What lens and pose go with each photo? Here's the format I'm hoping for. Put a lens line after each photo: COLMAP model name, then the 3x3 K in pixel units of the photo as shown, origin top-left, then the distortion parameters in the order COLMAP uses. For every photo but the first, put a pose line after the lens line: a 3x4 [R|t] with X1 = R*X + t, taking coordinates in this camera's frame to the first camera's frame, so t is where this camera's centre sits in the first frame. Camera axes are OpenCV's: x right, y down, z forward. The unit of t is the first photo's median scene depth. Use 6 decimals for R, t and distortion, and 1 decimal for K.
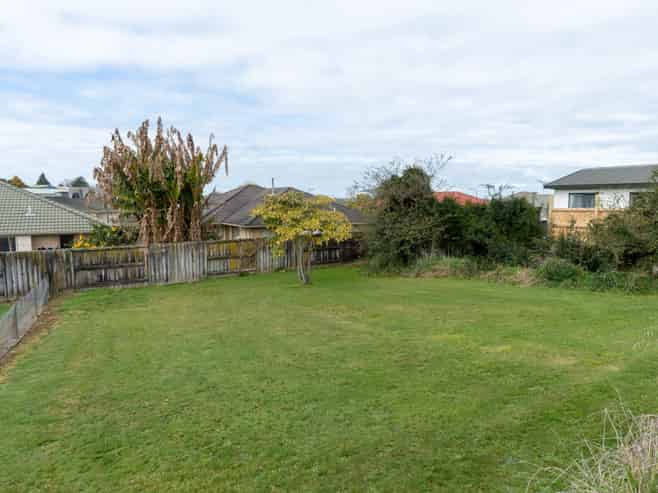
lens RADIAL K [[405.3, 0, 329.3], [0, 405.3, 247.8], [0, 0, 1]] dist [-0.005671, -0.001248]
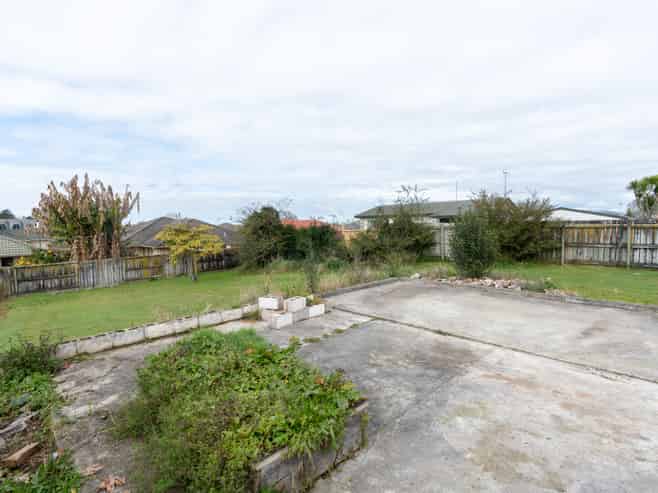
lens RADIAL K [[312.5, 0, 325.8], [0, 312.5, 247.0], [0, 0, 1]] dist [-0.016298, 0.001952]
pose [[0.969720, -0.034436, 0.241781, 0.132481], [0.045860, 0.998074, -0.041781, 0.025861], [-0.239876, 0.051604, 0.969431, -0.260436]]
